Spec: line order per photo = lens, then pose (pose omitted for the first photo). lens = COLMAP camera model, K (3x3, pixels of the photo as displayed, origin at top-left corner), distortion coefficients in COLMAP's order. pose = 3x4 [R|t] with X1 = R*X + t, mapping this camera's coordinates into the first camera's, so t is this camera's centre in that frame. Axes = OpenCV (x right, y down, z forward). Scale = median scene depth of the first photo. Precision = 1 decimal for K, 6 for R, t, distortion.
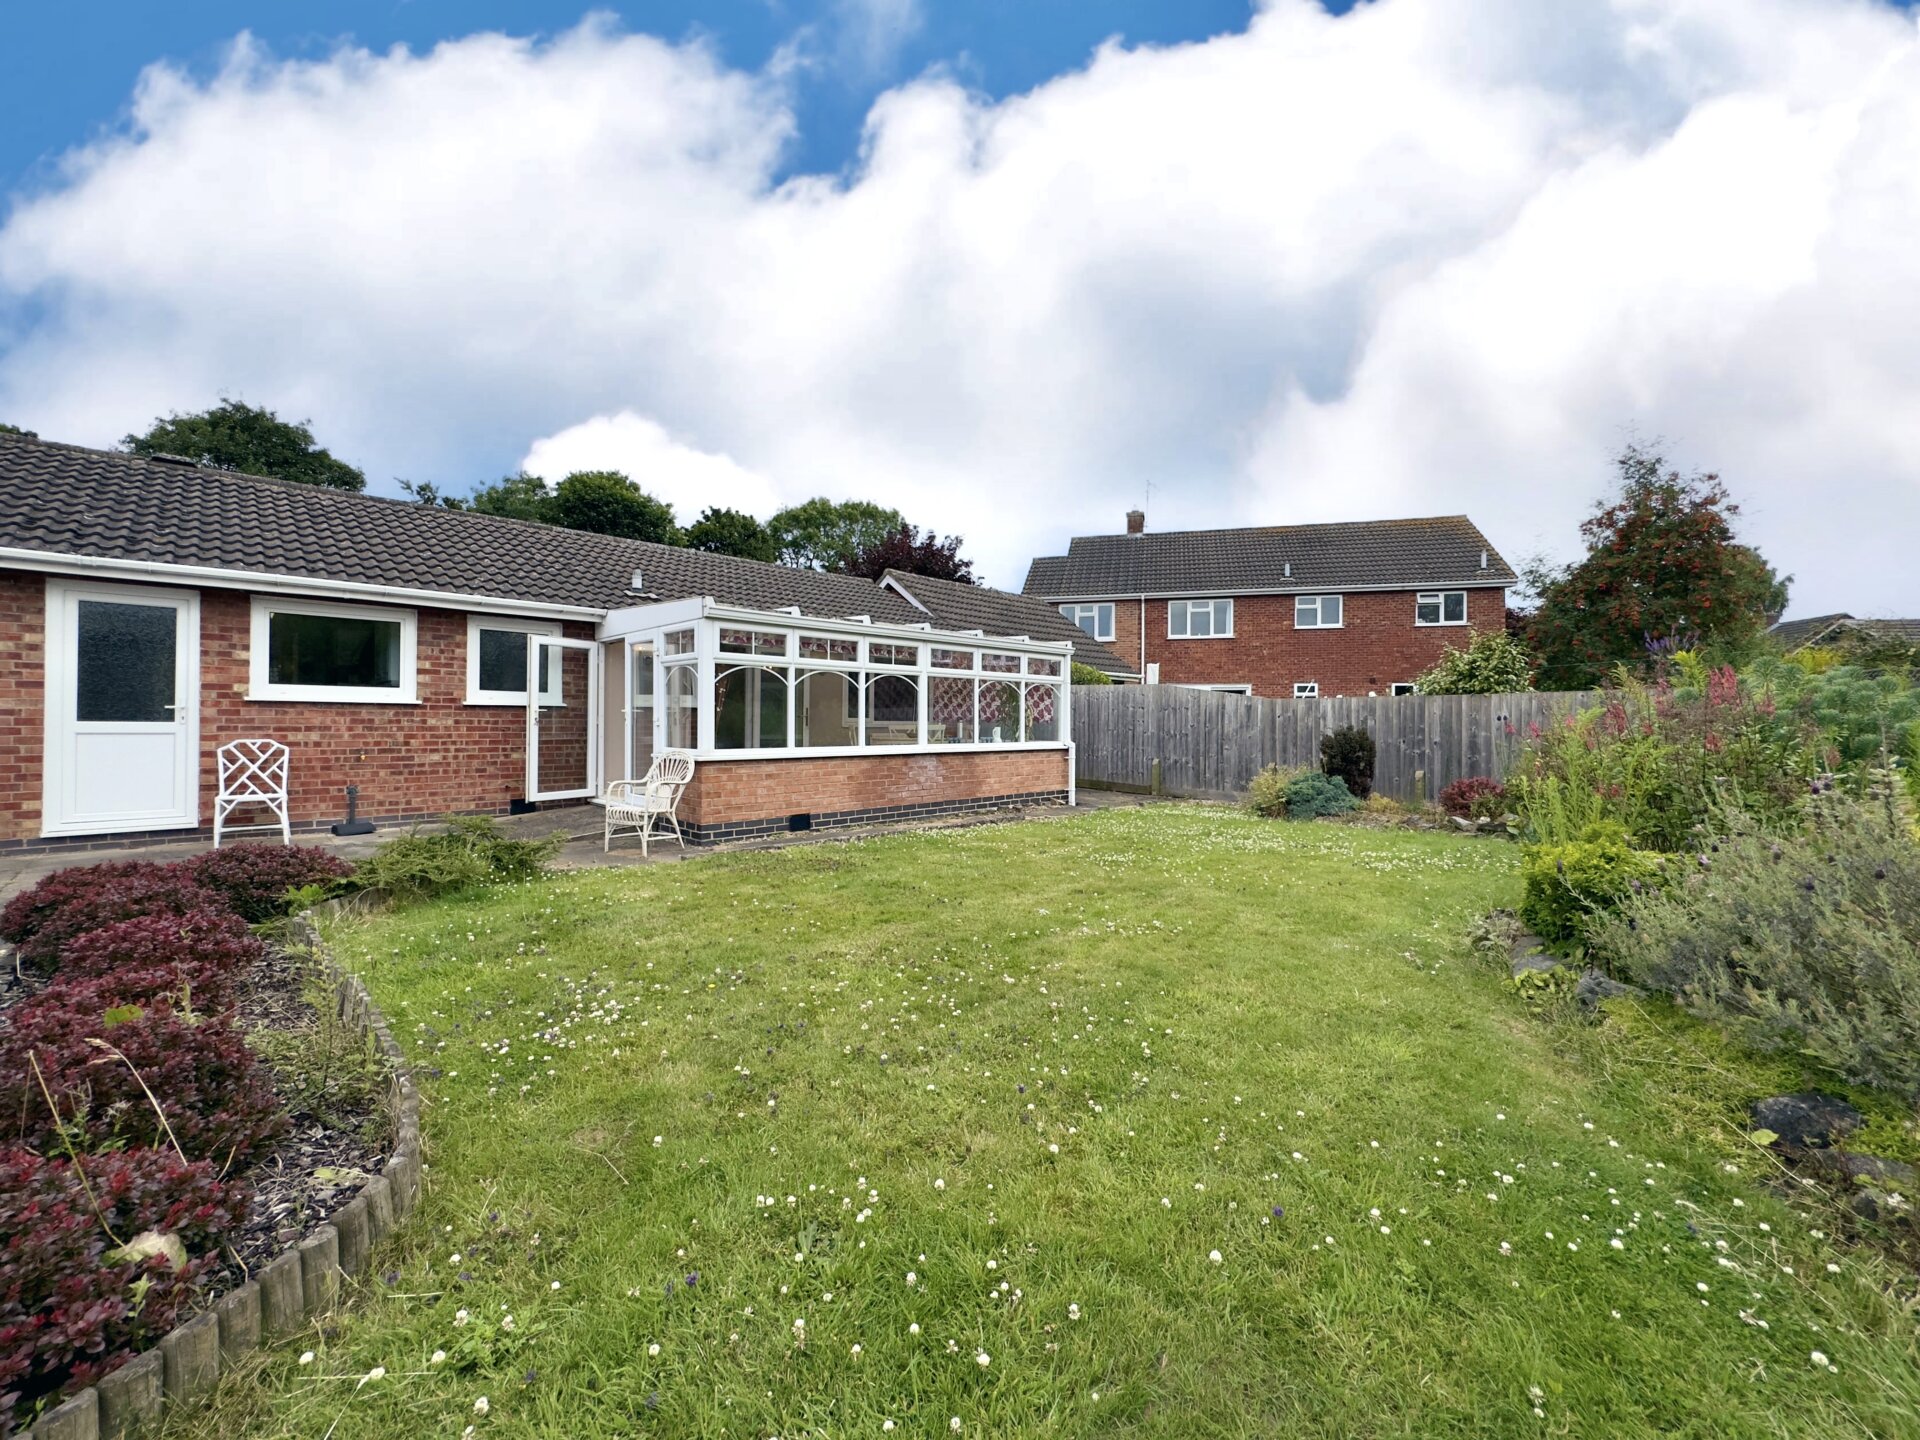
lens RADIAL K [[764.5, 0, 960.1], [0, 764.5, 721.9], [0, 0, 1]] dist [-0.003569, -0.000319]
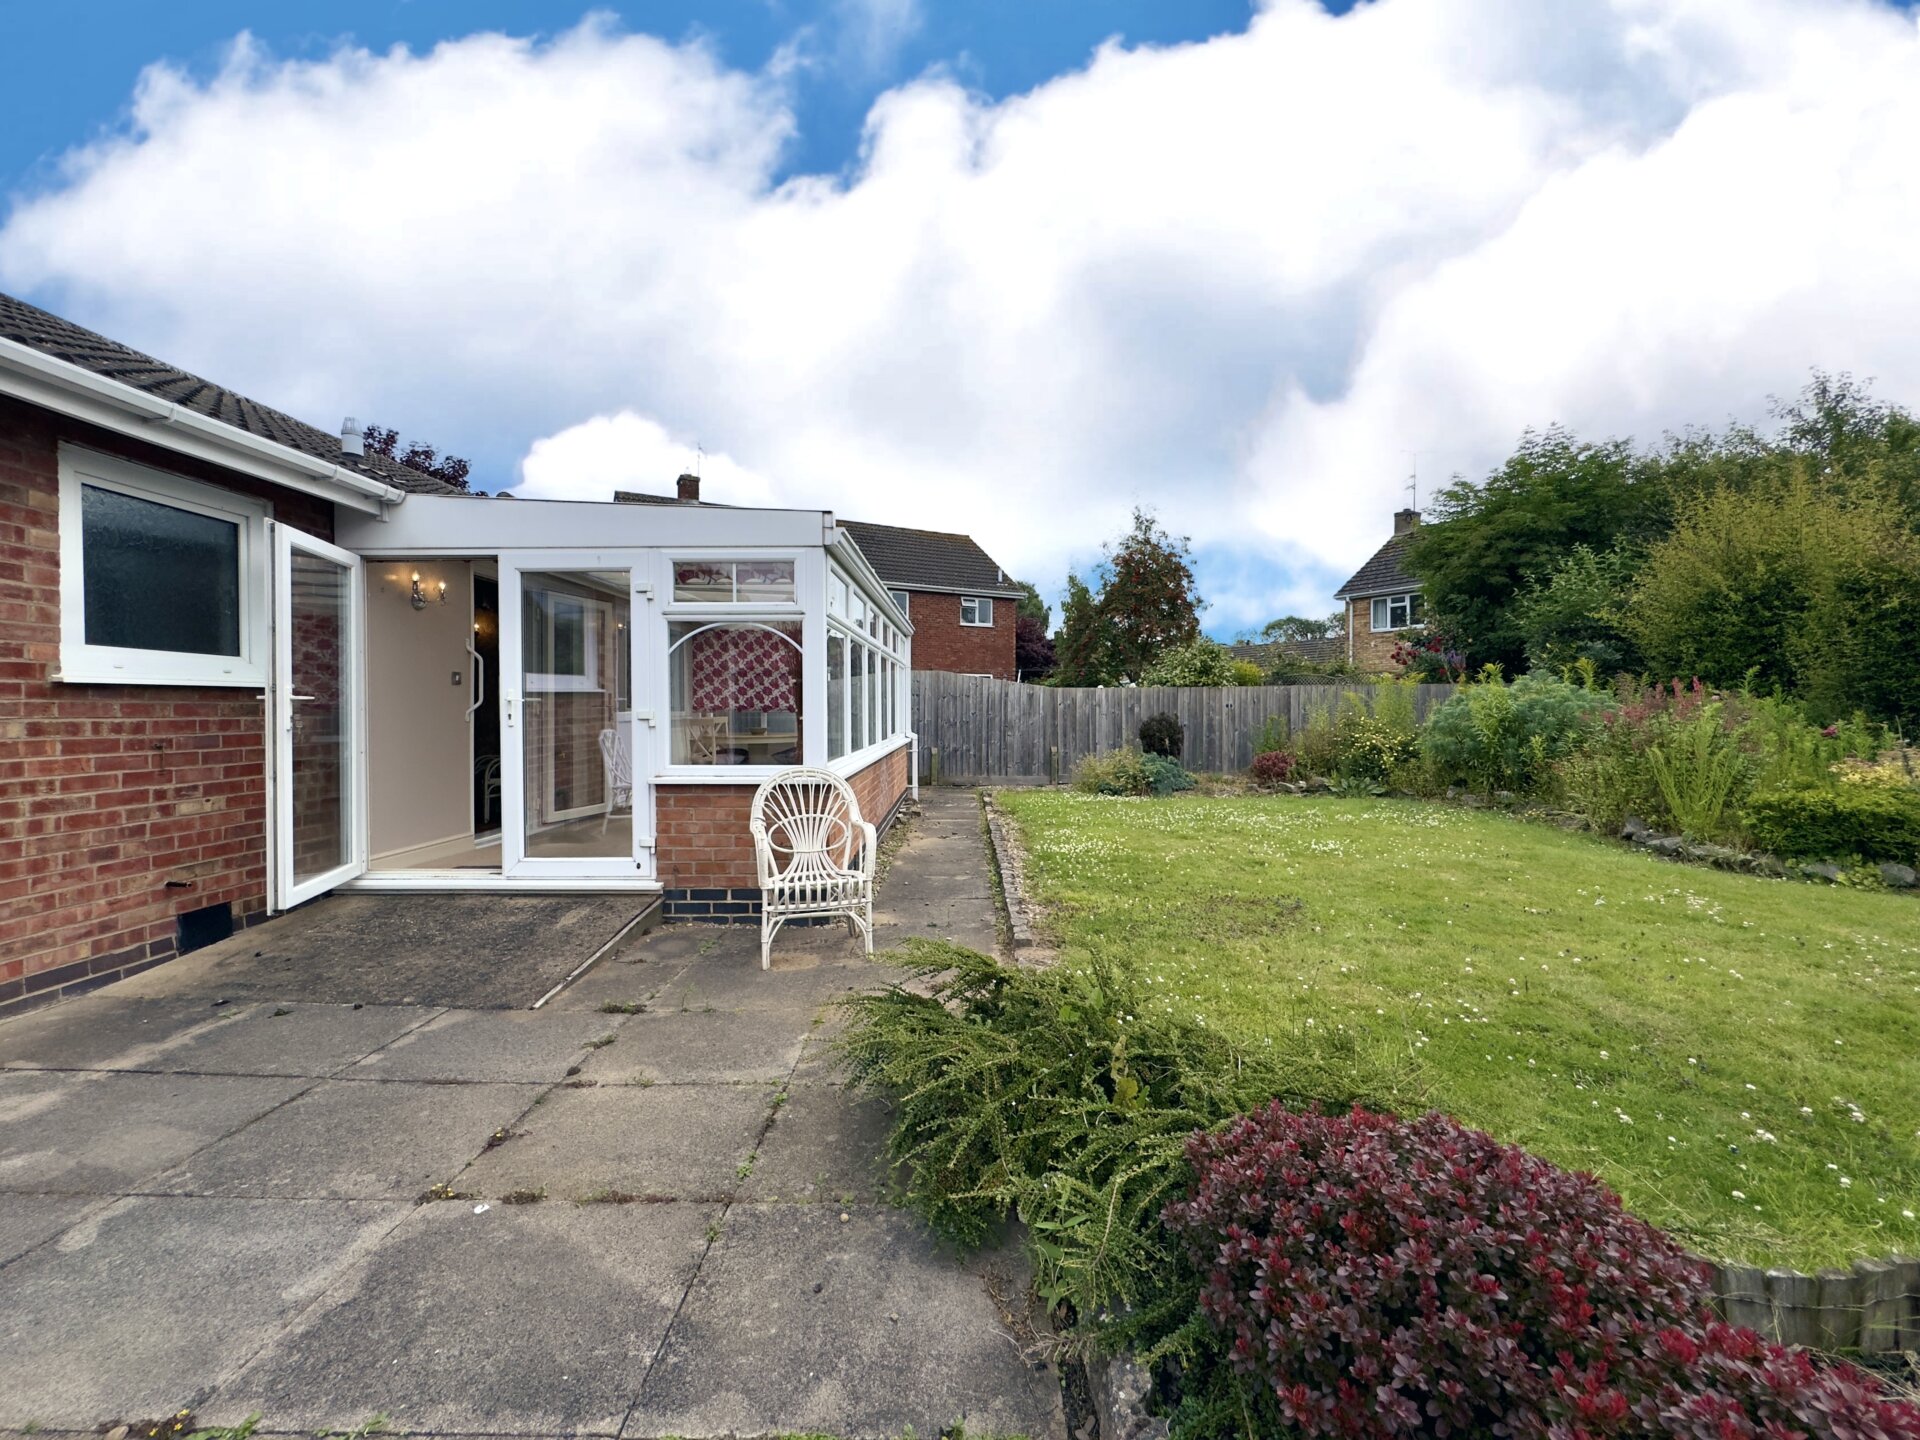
lens RADIAL K [[764.5, 0, 956.0], [0, 764.5, 718.5], [0, 0, 1]] dist [-0.003569, -0.000319]
pose [[0.714437, -0.015773, 0.699522, -0.578767], [0.004258, 0.999825, 0.018196, -0.009707], [-0.699687, -0.010021, 0.714379, 0.420313]]
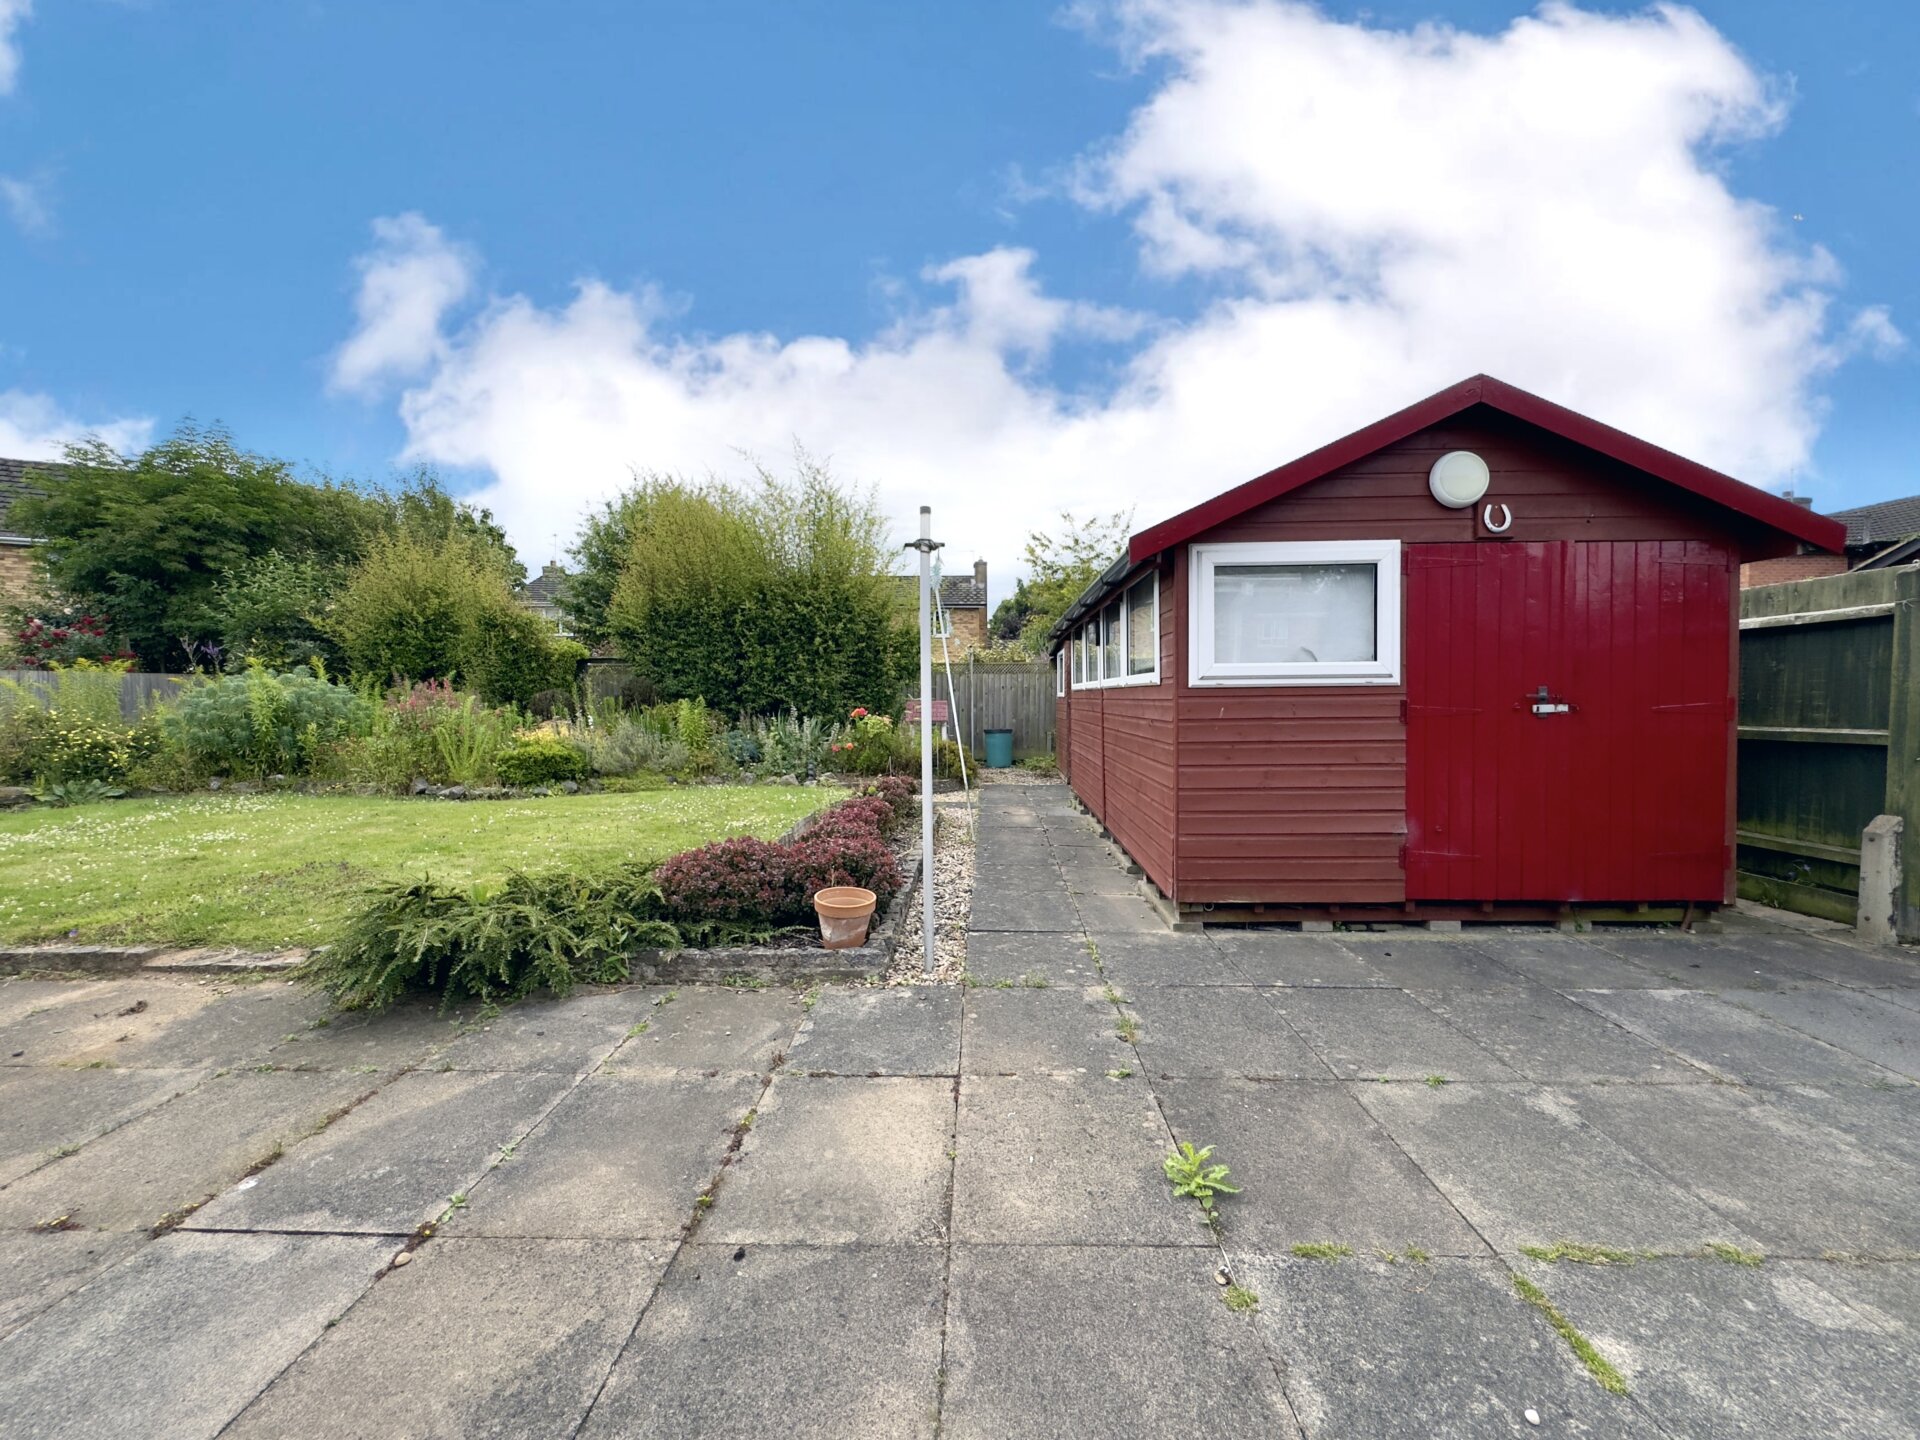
lens RADIAL K [[764.5, 0, 955.7], [0, 764.5, 714.9], [0, 0, 1]] dist [-0.003569, -0.000319]
pose [[-0.688349, -0.021733, 0.725054, -0.829392], [-0.002537, 0.999617, 0.027554, -0.012471], [-0.725375, 0.017127, -0.688141, 0.668937]]
